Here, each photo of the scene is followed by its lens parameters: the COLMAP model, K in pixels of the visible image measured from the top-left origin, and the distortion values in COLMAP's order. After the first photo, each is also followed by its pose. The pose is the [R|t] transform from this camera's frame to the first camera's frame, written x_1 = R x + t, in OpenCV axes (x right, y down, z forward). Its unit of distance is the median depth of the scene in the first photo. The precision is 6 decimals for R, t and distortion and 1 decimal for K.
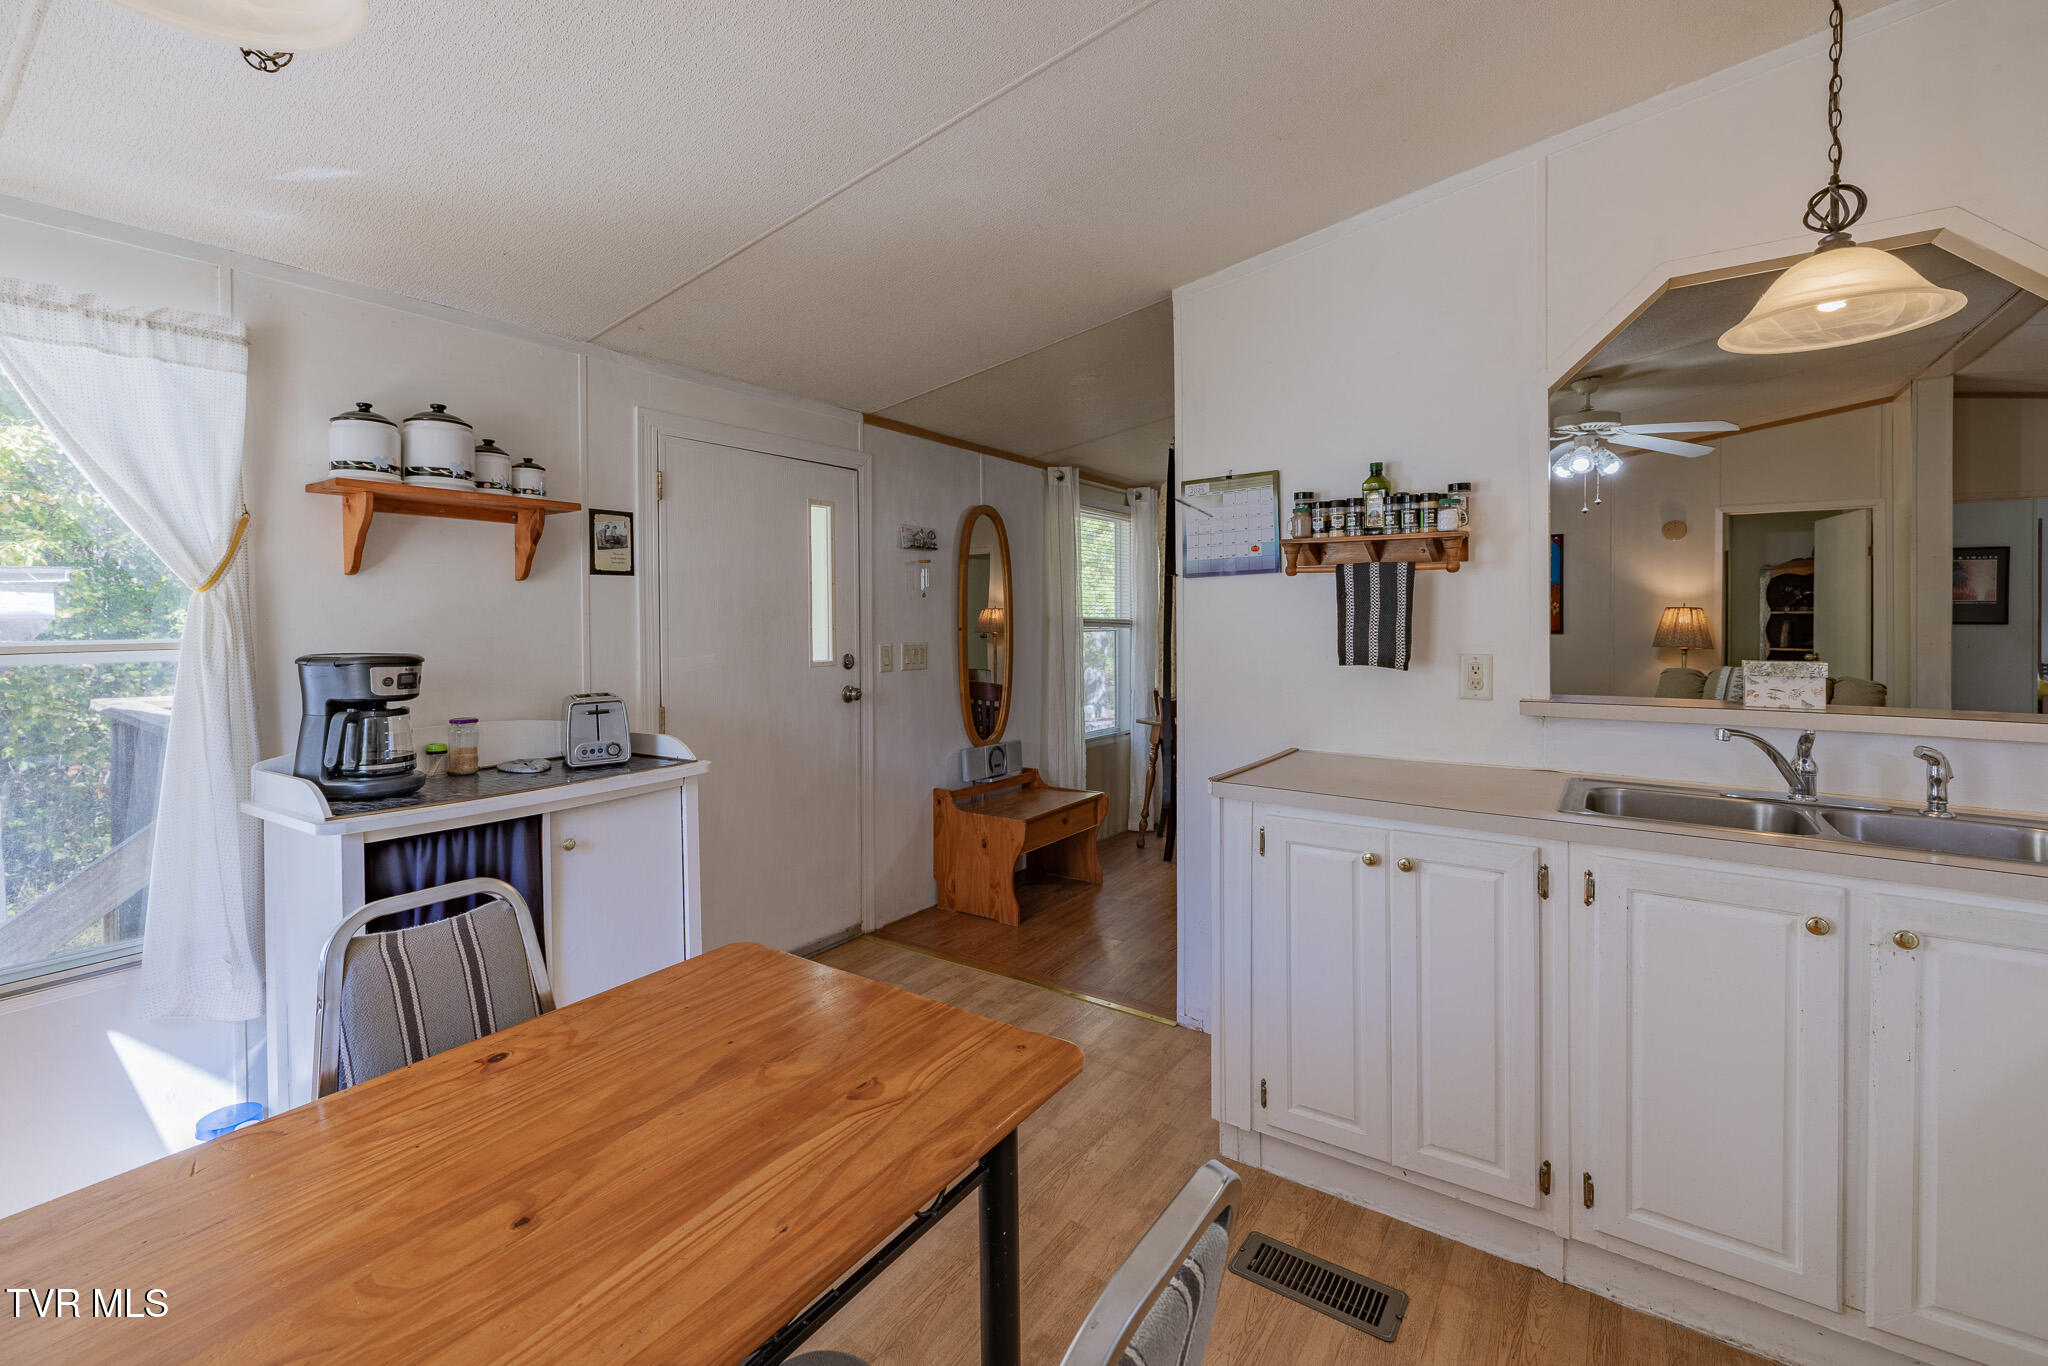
lens RADIAL K [[880.4, 0, 993.4], [0, 880.4, 629.6], [0, 0, 1]] dist [0.000482, 0.000109]
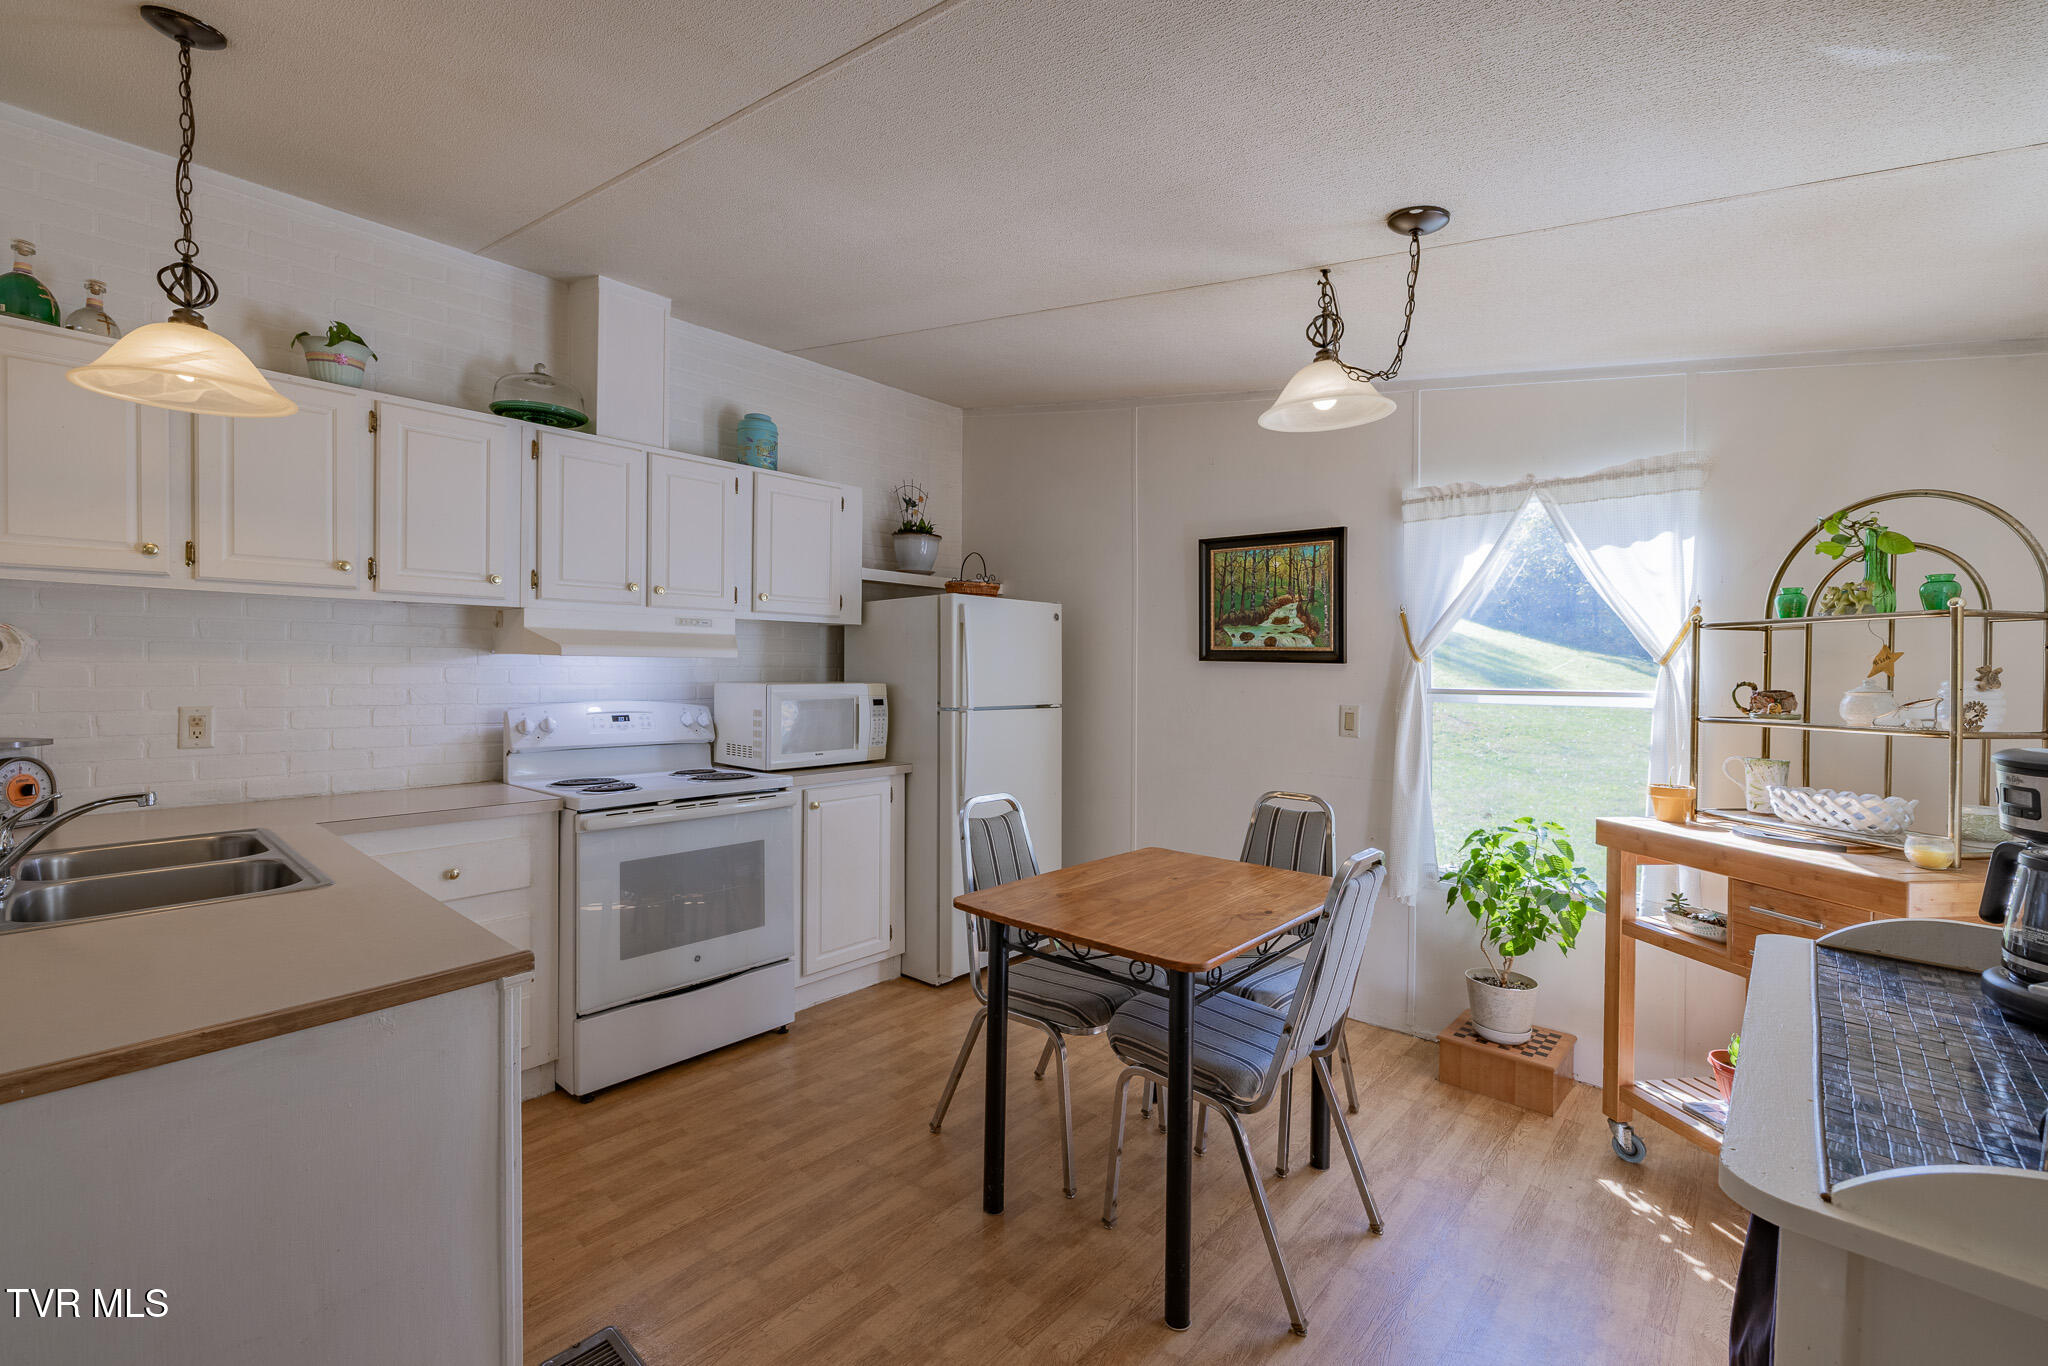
lens RADIAL K [[853.3, 0, 1016.0], [0, 853.3, 673.4], [0, 0, 1]] dist [0.000480, 0.000254]
pose [[-0.993012, -0.003782, 0.117950, -0.063982], [-0.001632, 0.999831, 0.018324, -0.011745], [-0.118000, 0.018003, -0.992850, 0.726806]]
